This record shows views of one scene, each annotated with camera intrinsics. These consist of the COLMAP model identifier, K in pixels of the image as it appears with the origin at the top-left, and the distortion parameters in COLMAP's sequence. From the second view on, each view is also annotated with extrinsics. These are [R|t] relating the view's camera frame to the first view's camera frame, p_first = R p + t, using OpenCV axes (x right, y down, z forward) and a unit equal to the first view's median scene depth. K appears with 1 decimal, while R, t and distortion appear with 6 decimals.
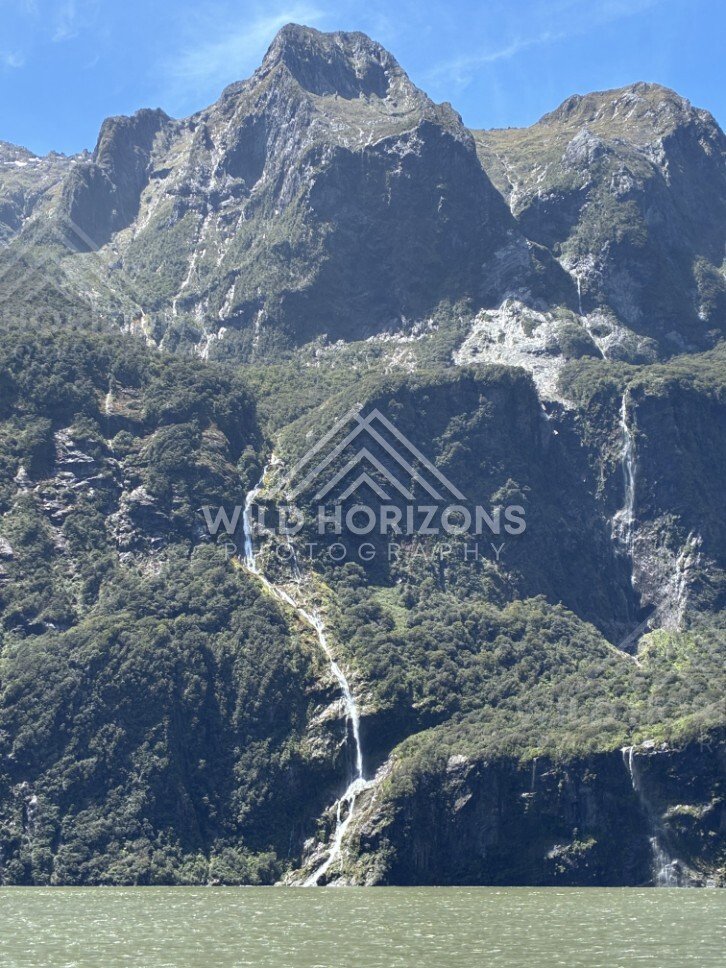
lens RADIAL K [[1461.7, 0, 358.8], [0, 1461.7, 481.4], [0, 0, 1]] dist [0.049839, 0.000000]
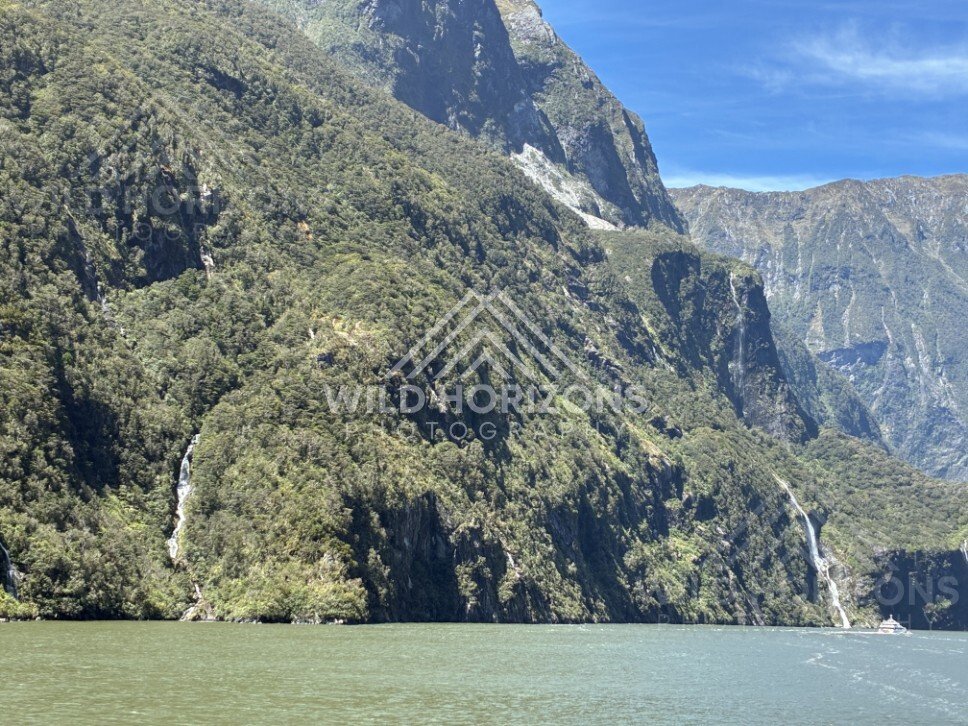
lens RADIAL K [[1461.7, 0, 481.2], [0, 1461.7, 364.1], [0, 0, 1]] dist [0.049839, 0.000000]
pose [[0.733789, 0.132673, 0.666297, -0.959563], [-0.206223, 0.977969, 0.032379, 0.026211], [-0.647322, -0.161165, 0.744983, 0.108865]]
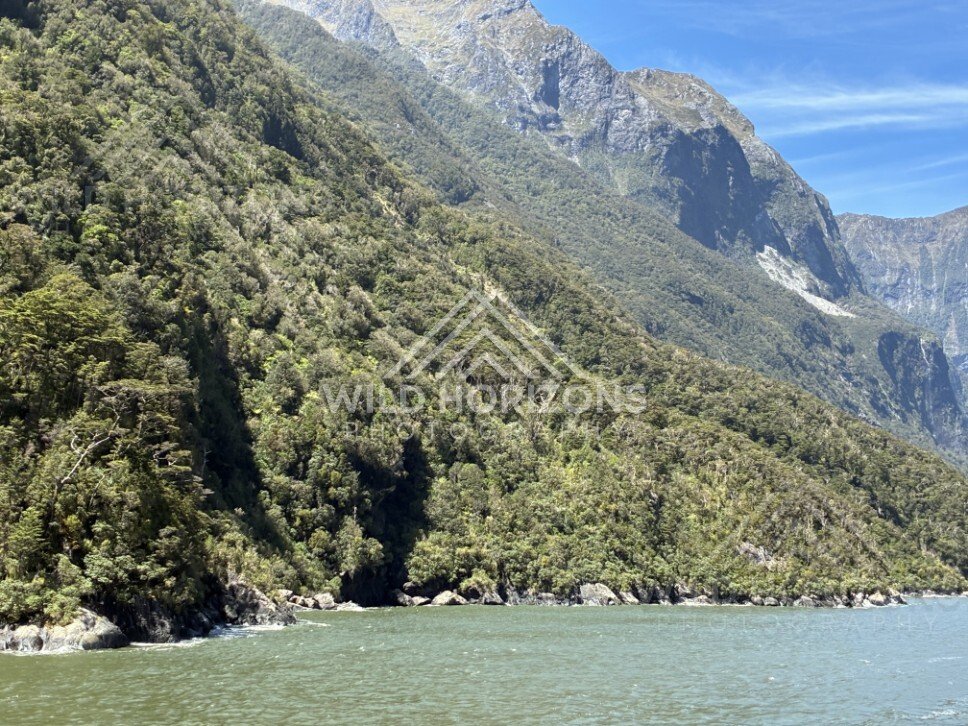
lens RADIAL K [[1461.7, 0, 489.2], [0, 1461.7, 373.4], [0, 0, 1]] dist [0.049839, 0.000000]
pose [[0.772001, 0.089614, 0.629272, -1.659619], [-0.175137, 0.981679, 0.075061, -0.068558], [-0.611016, -0.168156, 0.773552, -0.239606]]
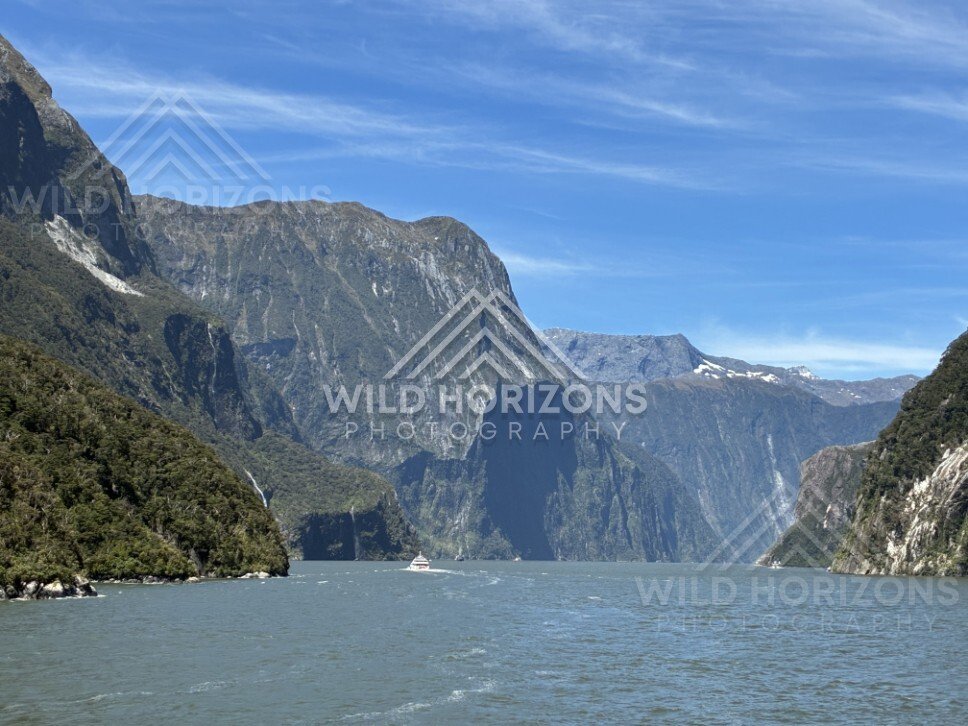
lens RADIAL K [[1461.7, 0, 480.0], [0, 1461.7, 365.8], [0, 0, 1]] dist [0.049839, 0.000000]
pose [[0.402811, 0.121222, 0.907220, -1.598154], [-0.246258, 0.968995, -0.020137, -0.062168], [-0.881533, -0.215299, 0.420174, -0.217620]]
